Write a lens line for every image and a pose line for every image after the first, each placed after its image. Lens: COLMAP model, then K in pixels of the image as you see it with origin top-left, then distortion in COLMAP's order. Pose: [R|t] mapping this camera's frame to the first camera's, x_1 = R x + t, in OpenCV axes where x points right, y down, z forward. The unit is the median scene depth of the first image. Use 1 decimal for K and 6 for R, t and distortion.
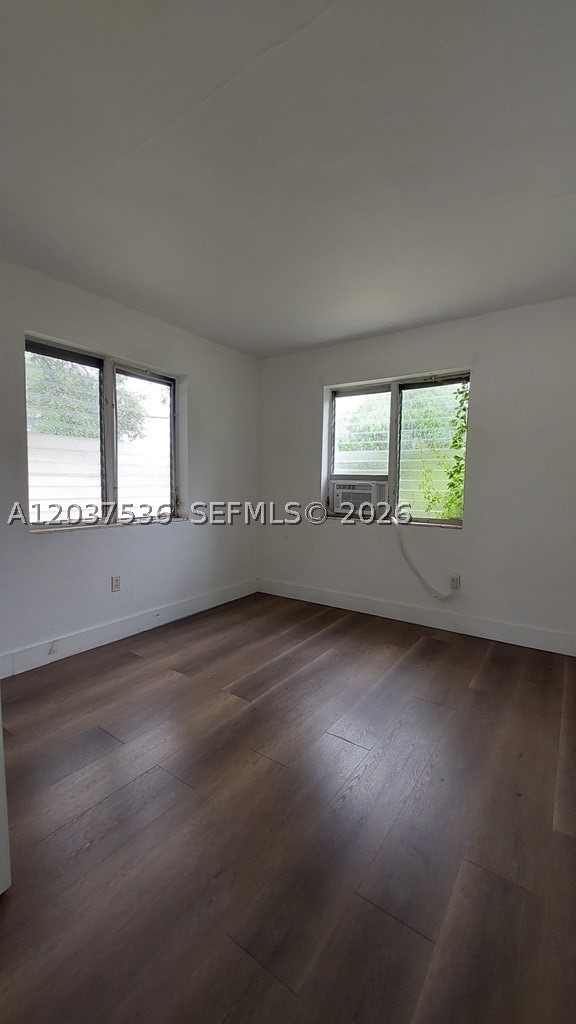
lens RADIAL K [[411.6, 0, 282.1], [0, 411.6, 517.0], [0, 0, 1]] dist [0.002462, -0.009753]
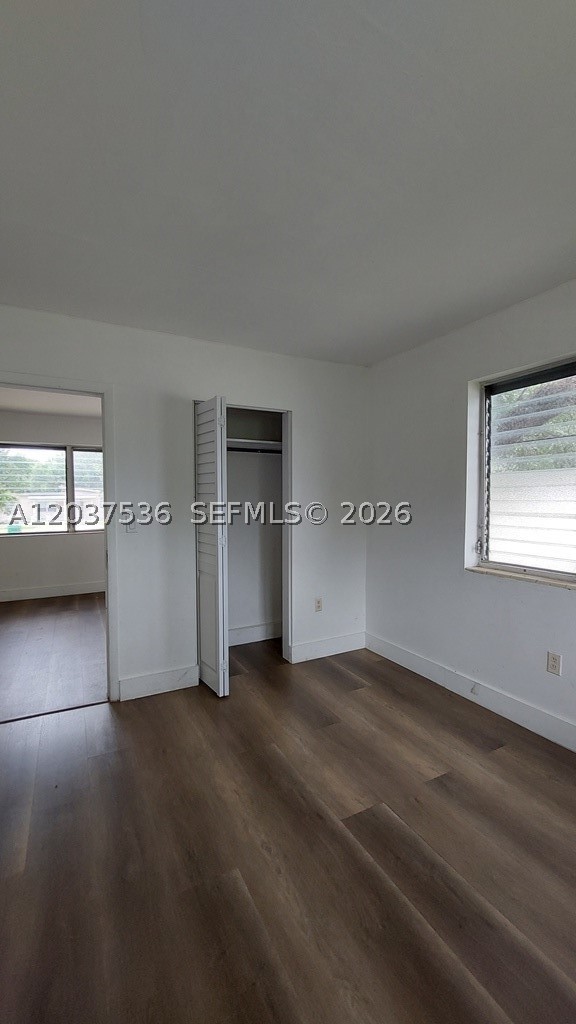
lens RADIAL K [[411.6, 0, 282.1], [0, 411.6, 517.0], [0, 0, 1]] dist [0.002462, -0.009753]
pose [[-0.467862, 0.008360, -0.883762, 0.534145], [-0.098957, 0.993172, 0.061783, -0.106886], [0.878244, 0.116360, -0.463840, 1.025554]]
